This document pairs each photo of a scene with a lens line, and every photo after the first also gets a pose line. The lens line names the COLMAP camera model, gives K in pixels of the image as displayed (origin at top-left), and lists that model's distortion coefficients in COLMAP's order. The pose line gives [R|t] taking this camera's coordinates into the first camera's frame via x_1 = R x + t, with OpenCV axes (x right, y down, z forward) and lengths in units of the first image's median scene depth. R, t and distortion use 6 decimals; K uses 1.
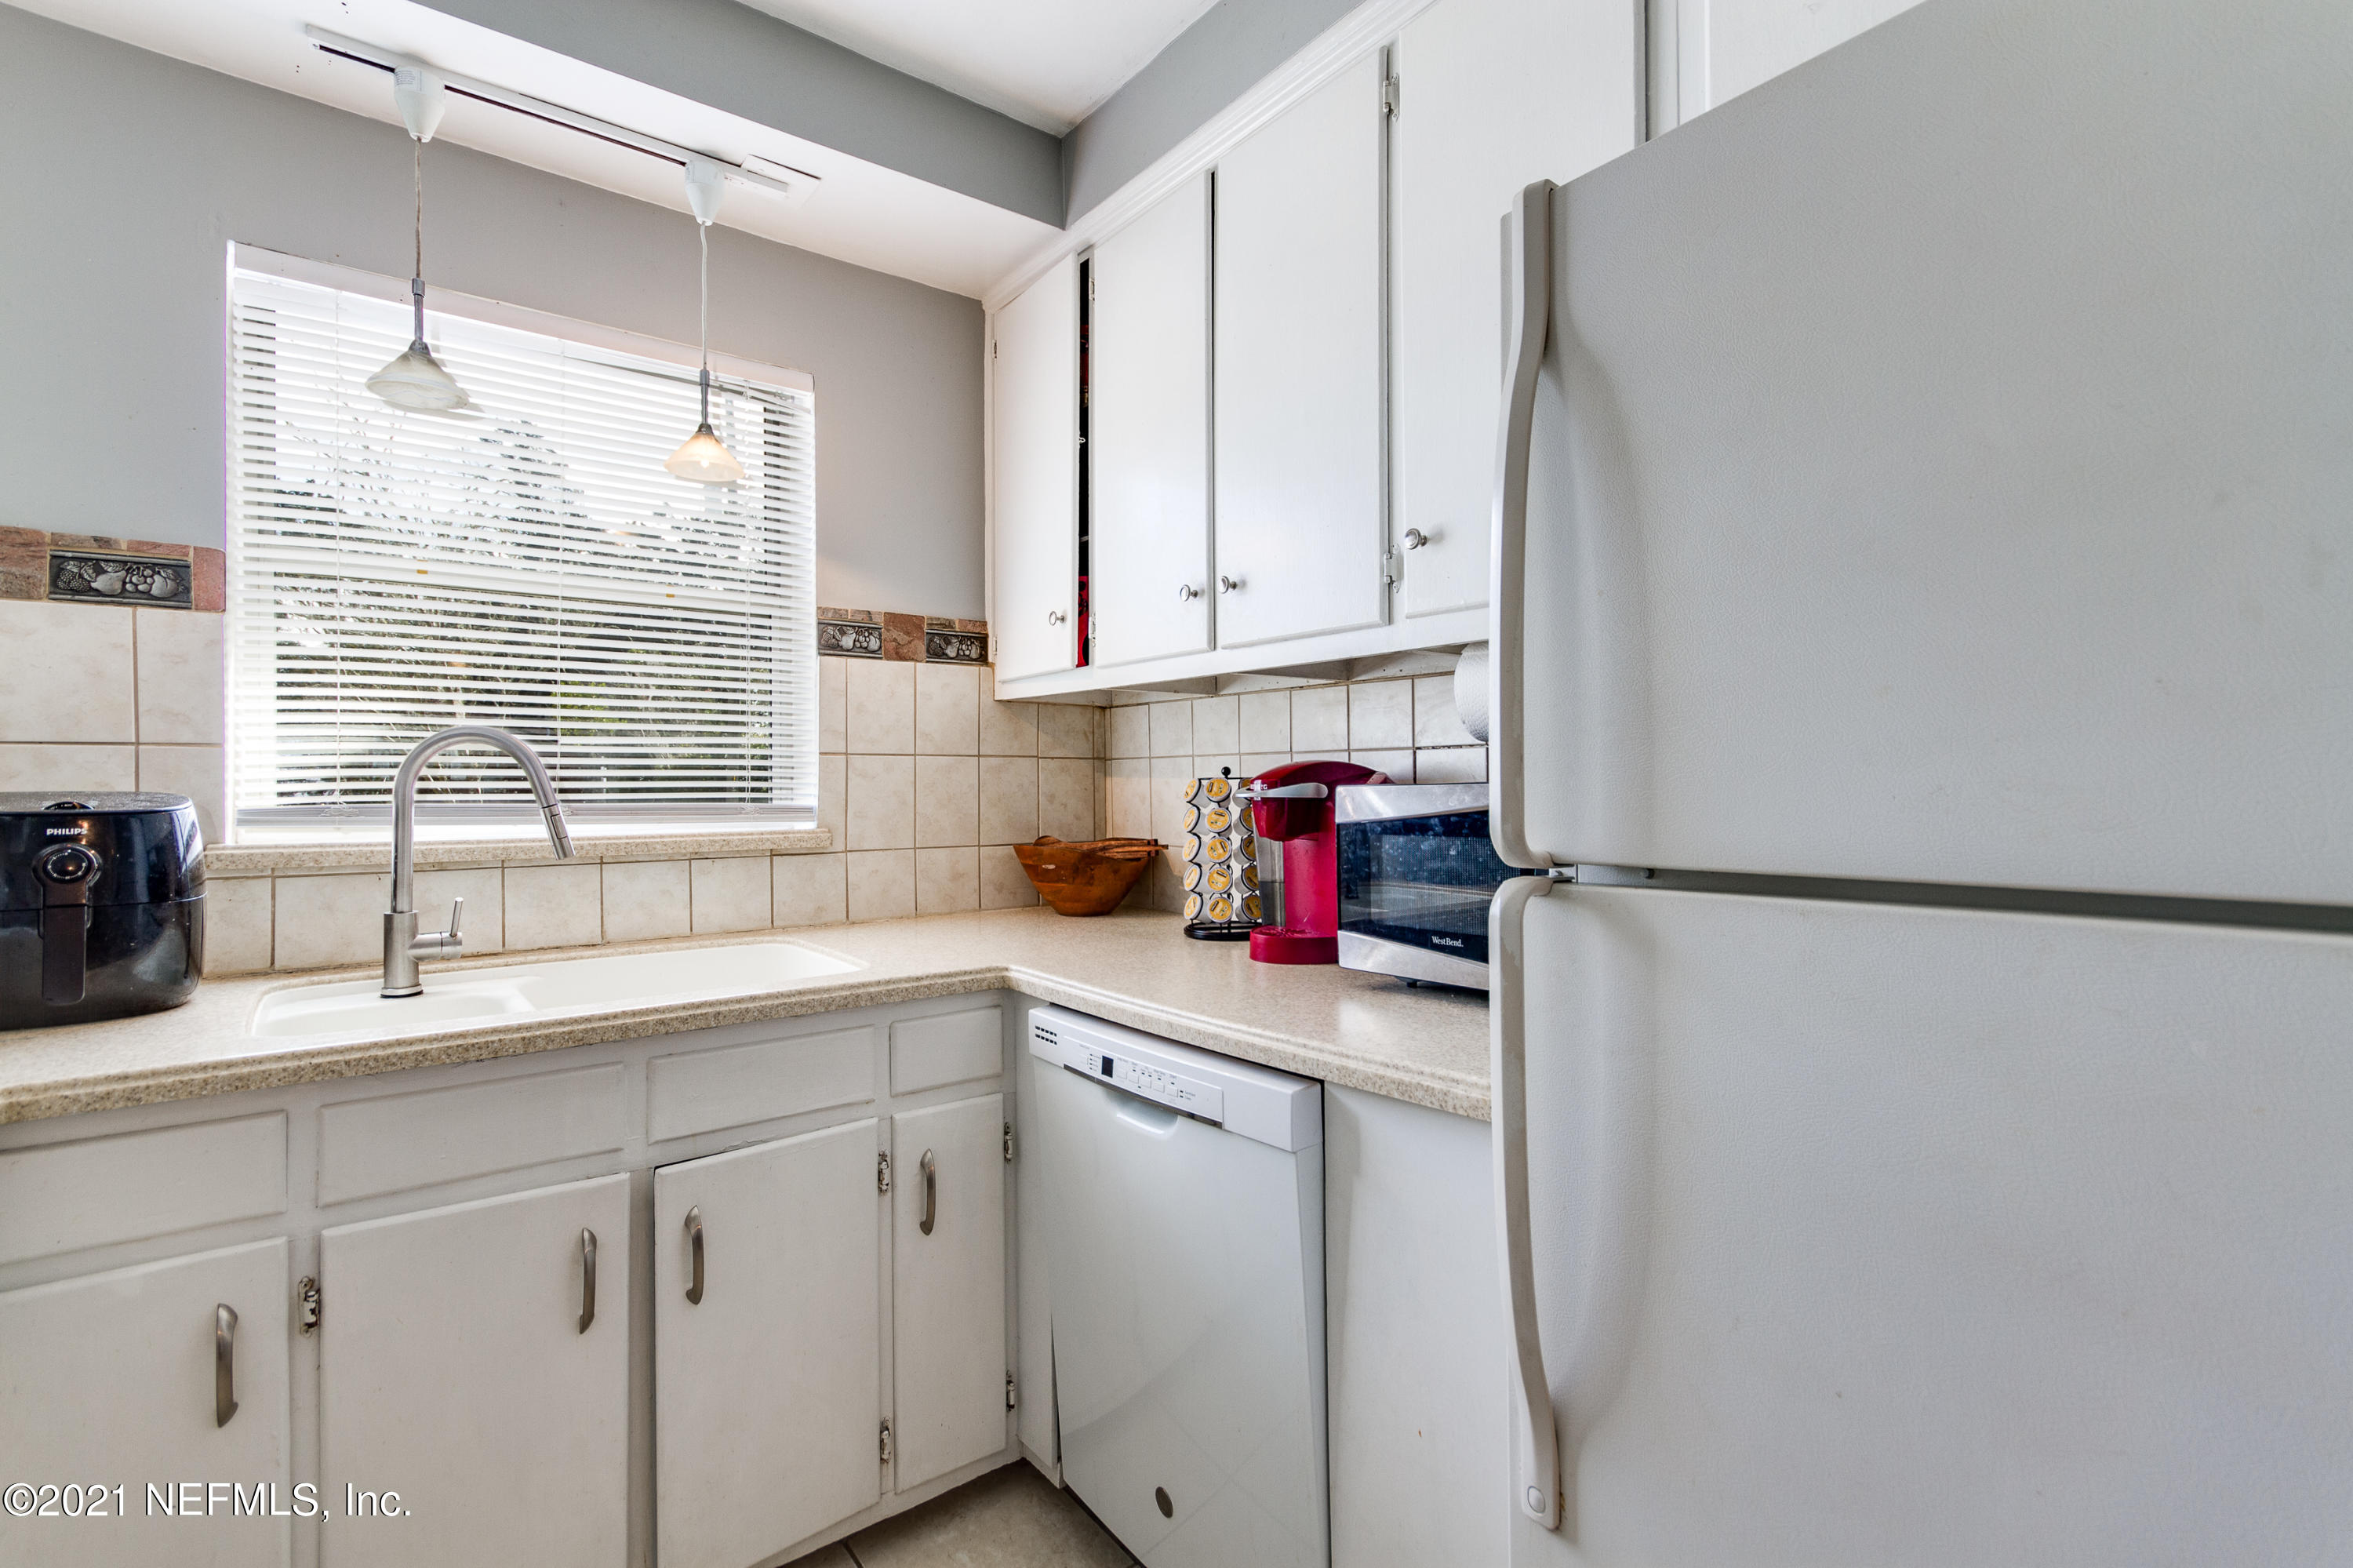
lens RADIAL K [[1087.1, 0, 1174.2], [0, 1087.1, 776.0], [0, 0, 1]] dist [0.007982, 0.000084]
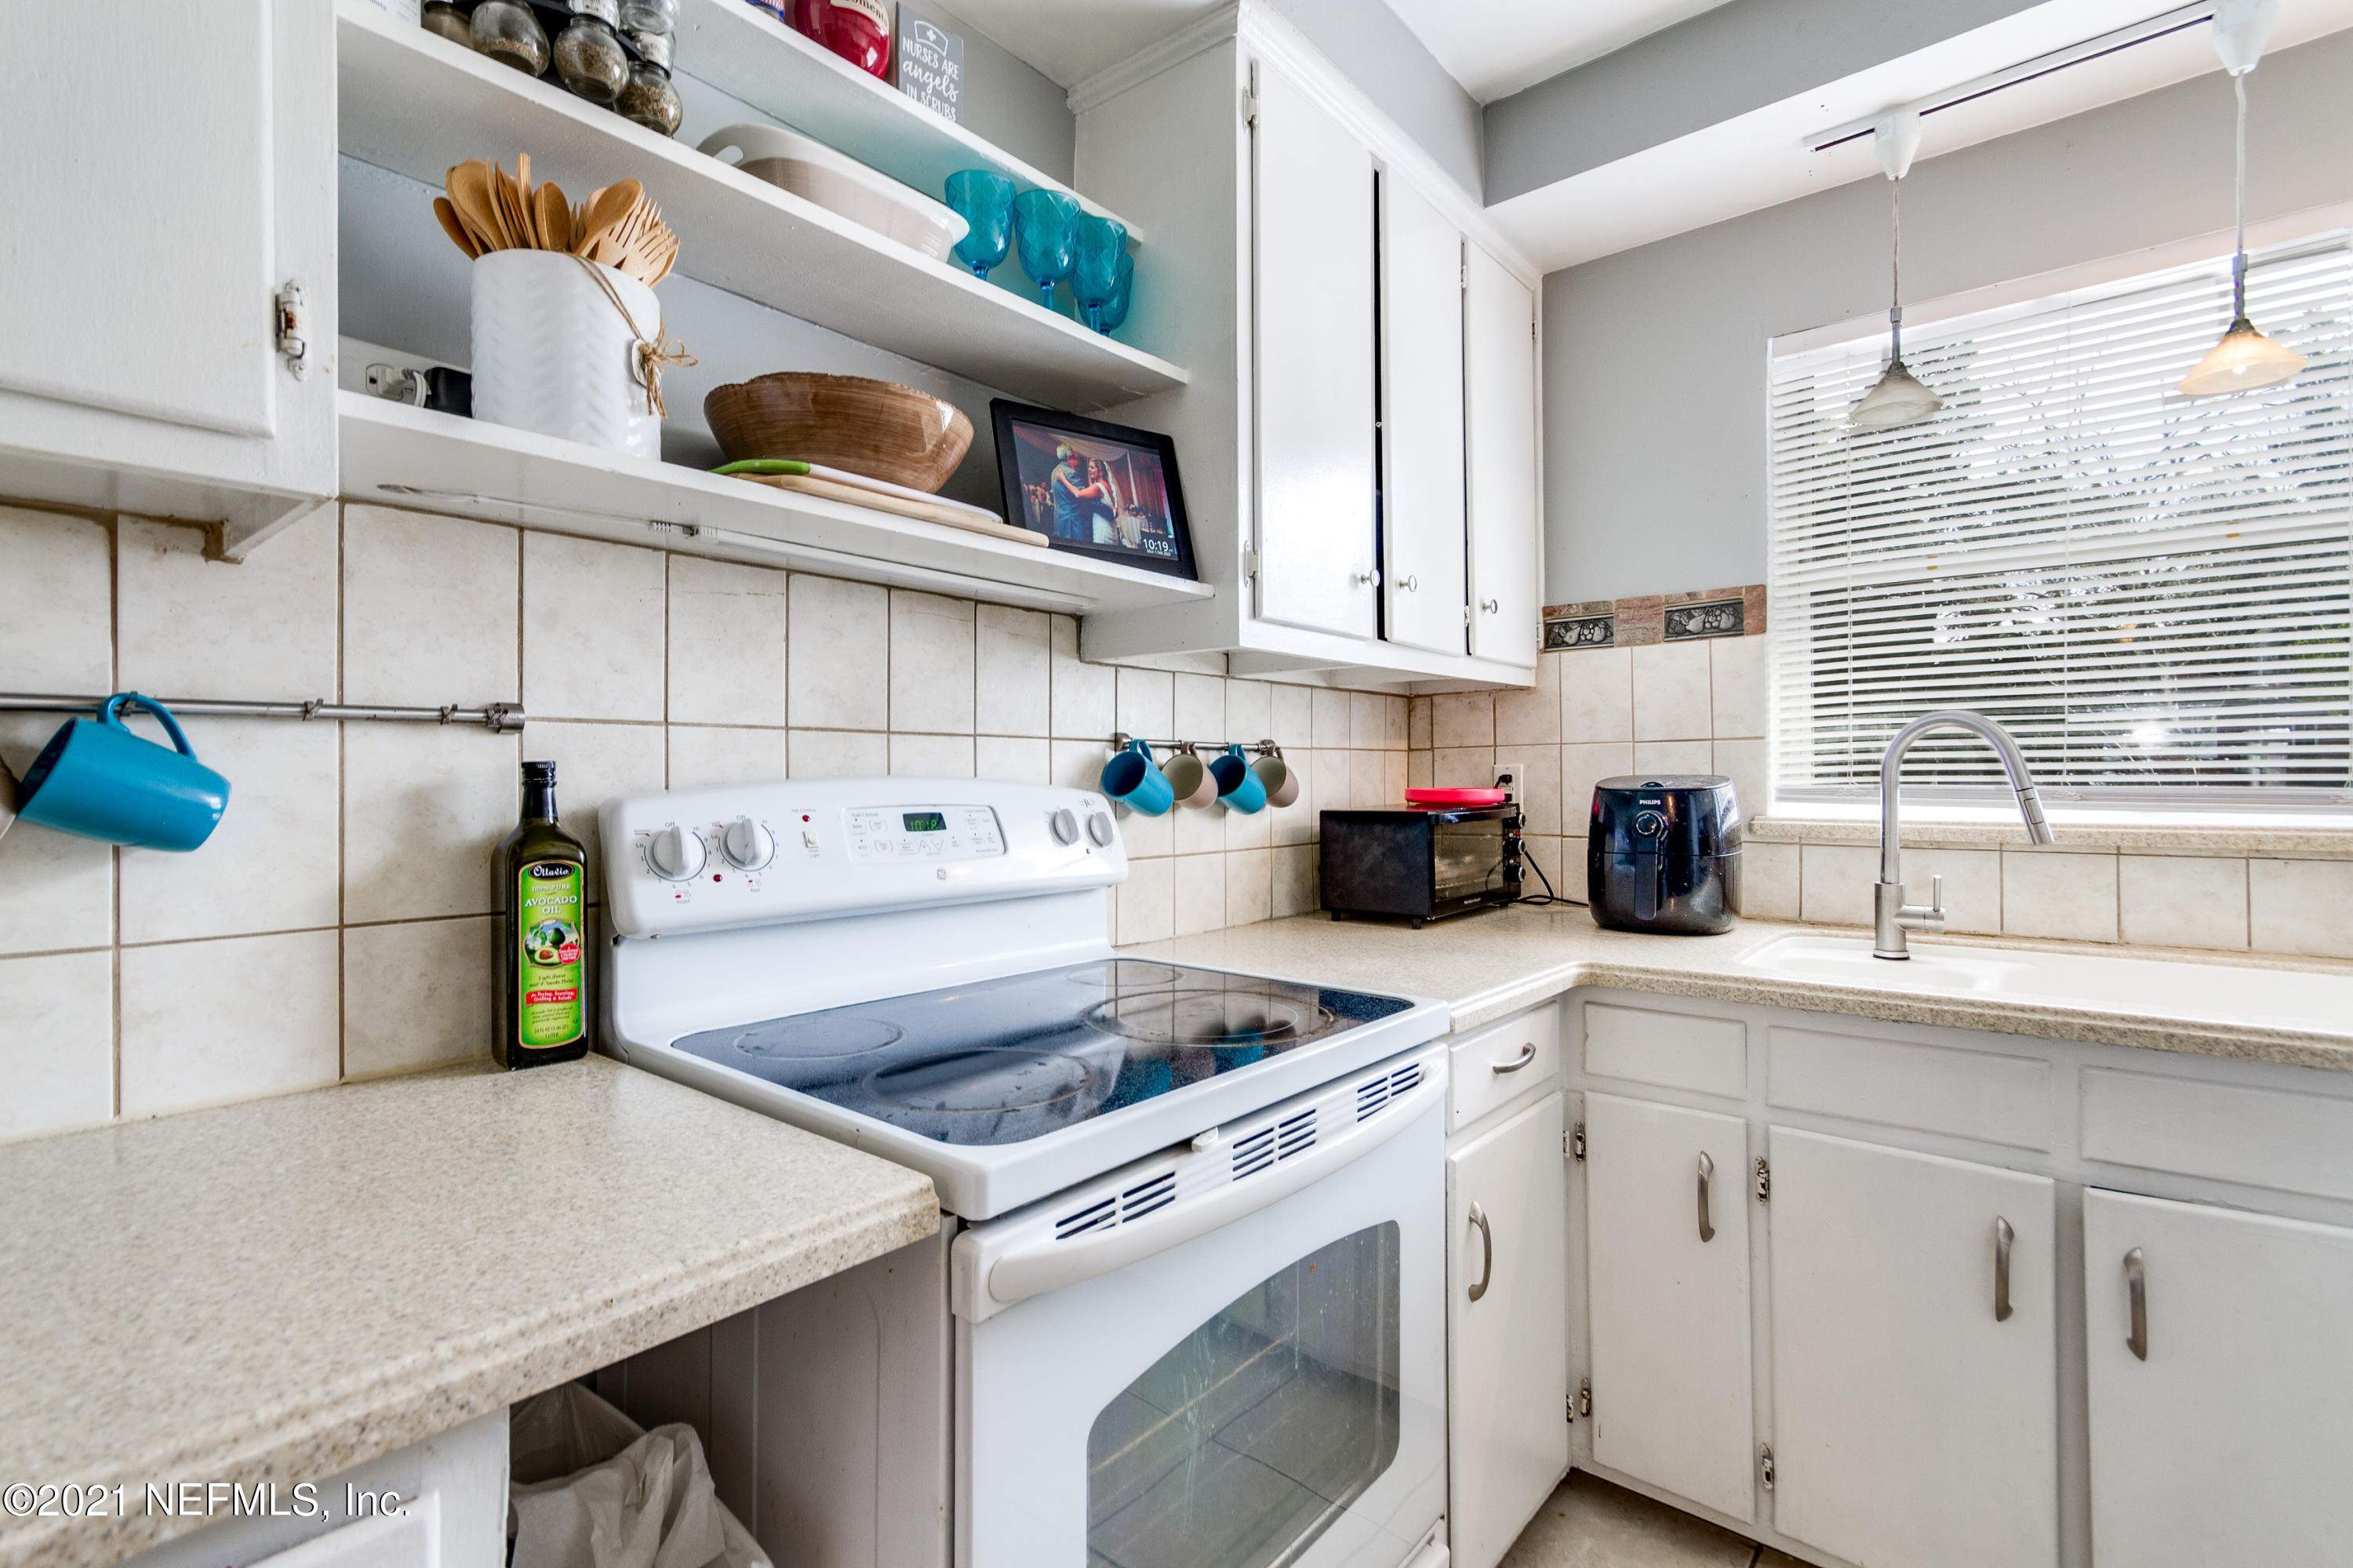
lens RADIAL K [[1087.1, 0, 1186.0], [0, 1087.1, 777.3], [0, 0, 1]] dist [0.007982, 0.000084]
pose [[0.226873, 0.001376, -0.973923, 0.211502], [0.015022, 0.999875, 0.004912, 0.000820], [0.973809, -0.015745, 0.226824, 0.052999]]
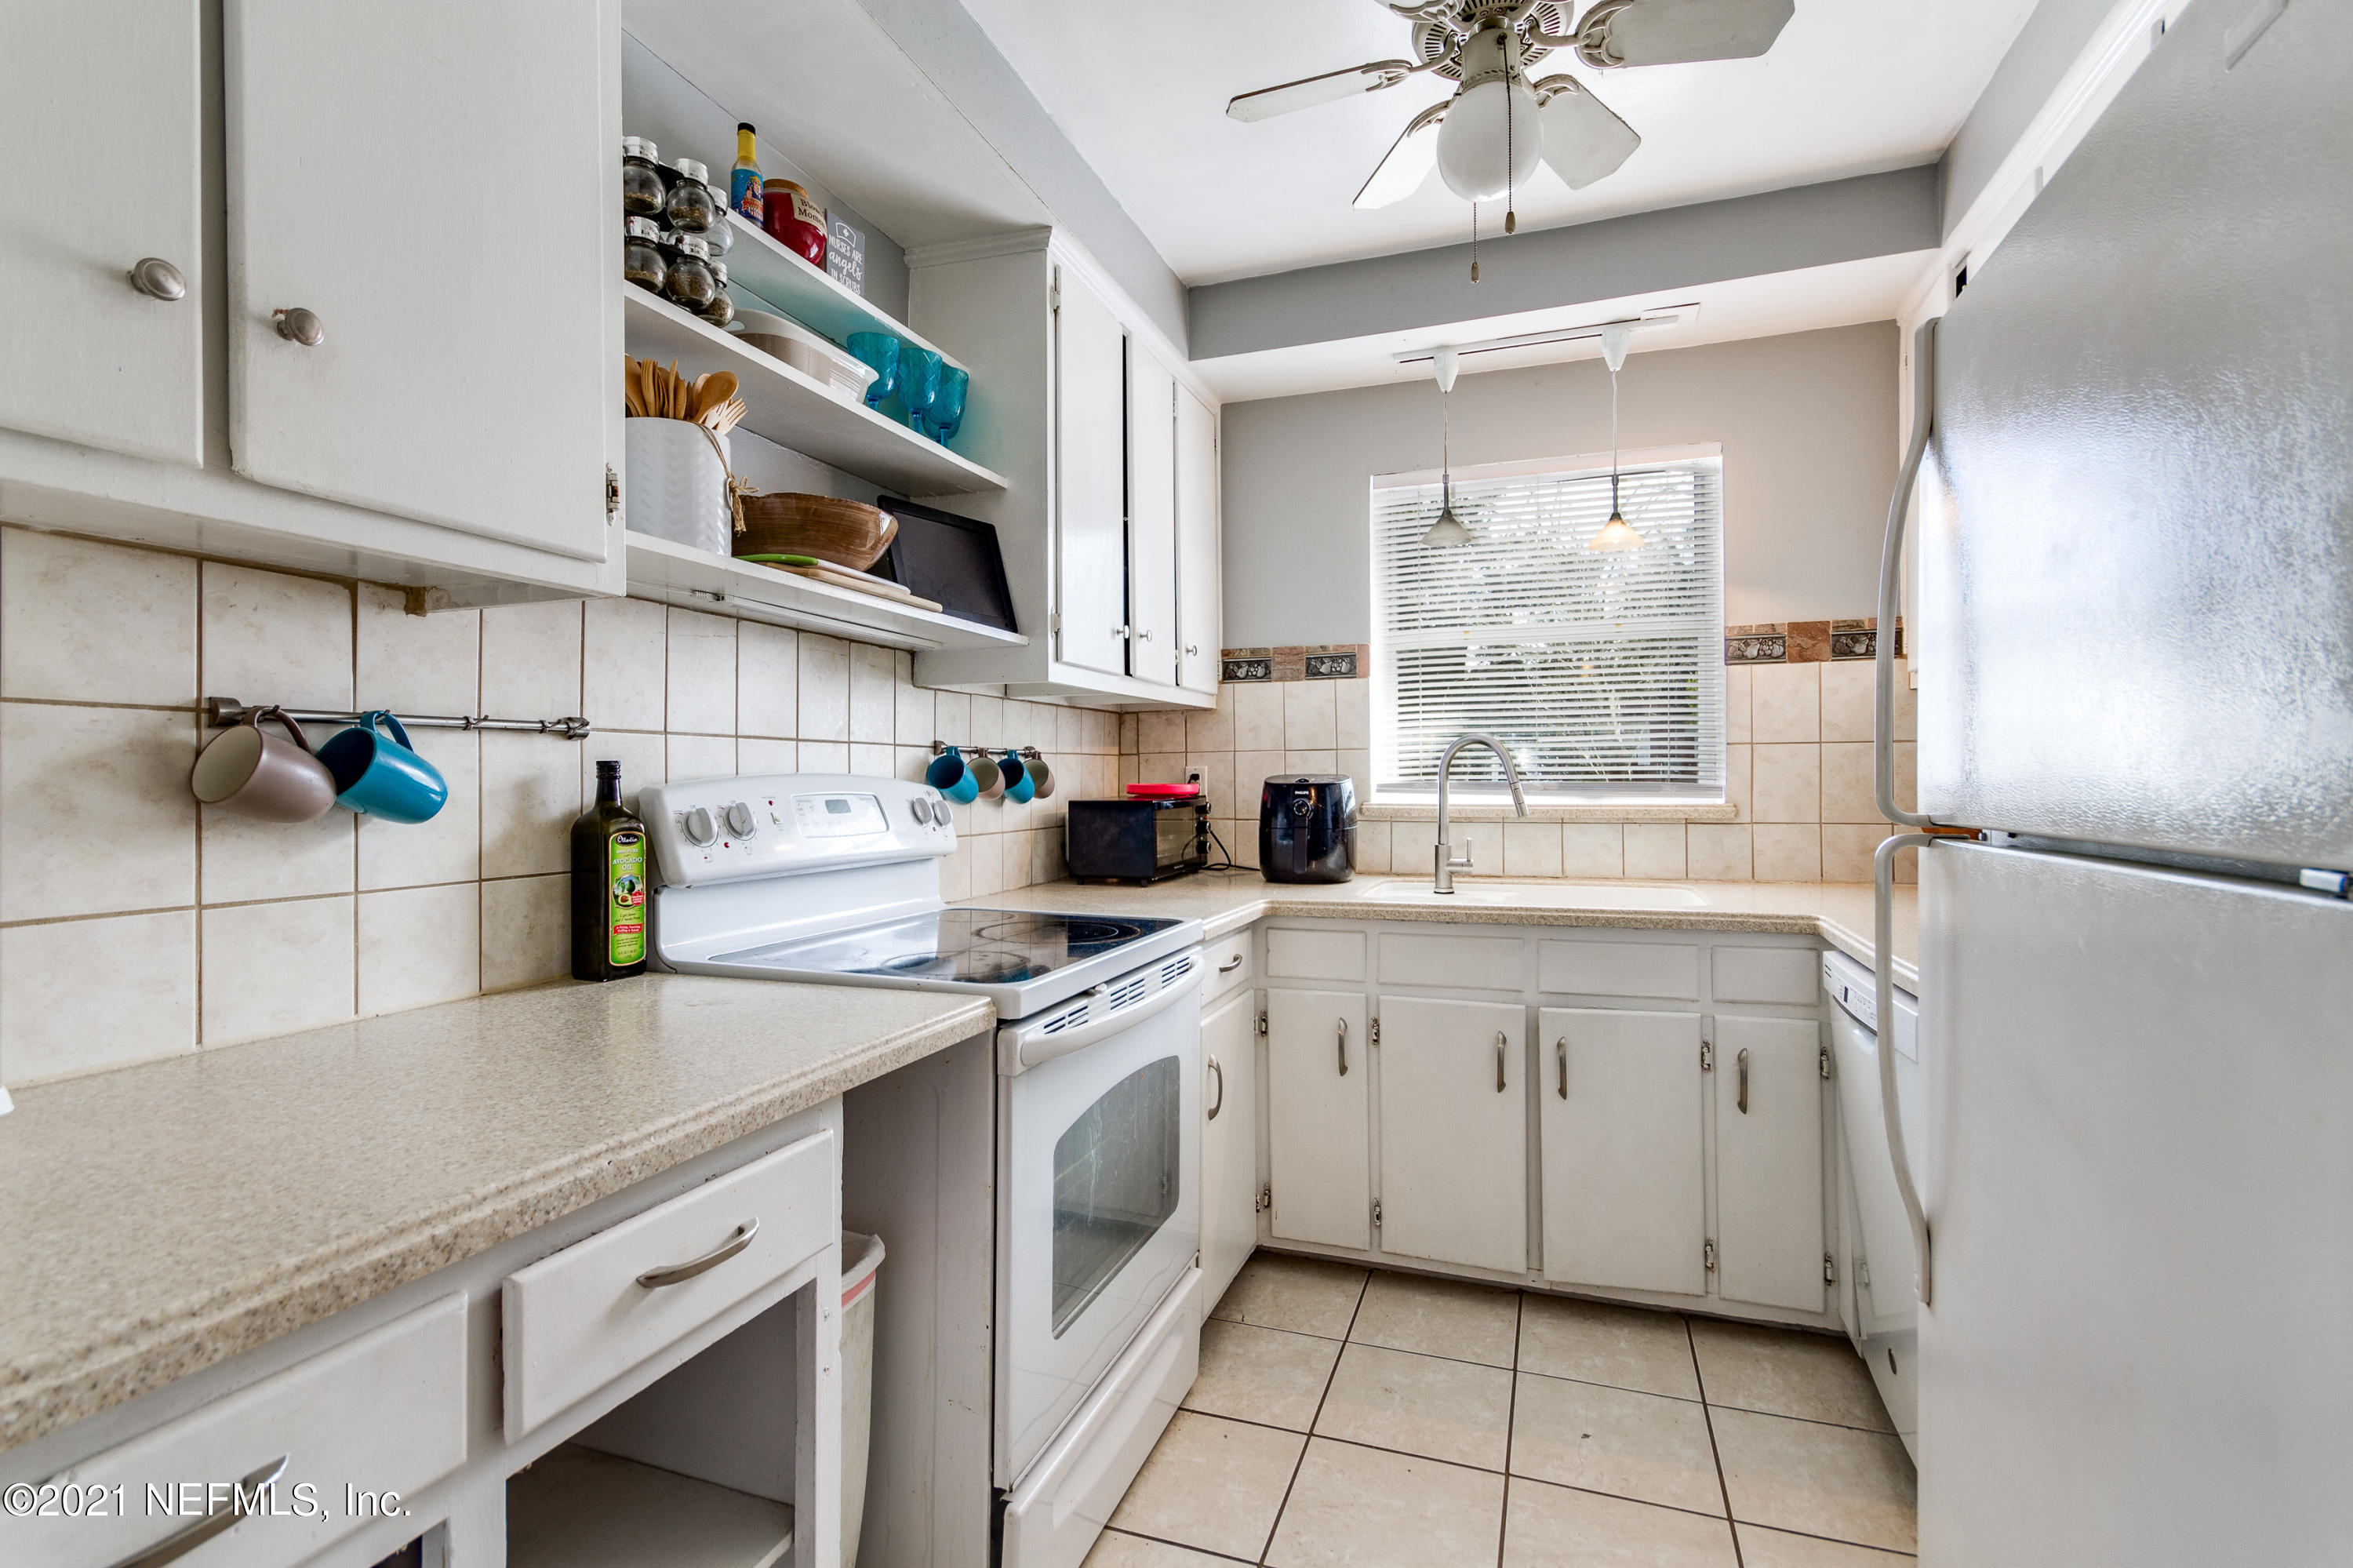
lens RADIAL K [[1087.1, 0, 1193.6], [0, 1087.1, 772.4], [0, 0, 1]] dist [0.007982, 0.000084]
pose [[0.551329, -0.003246, -0.834282, 0.501989], [0.011483, 0.999927, 0.003697, 0.000659], [0.834209, -0.011618, 0.551326, -0.266296]]
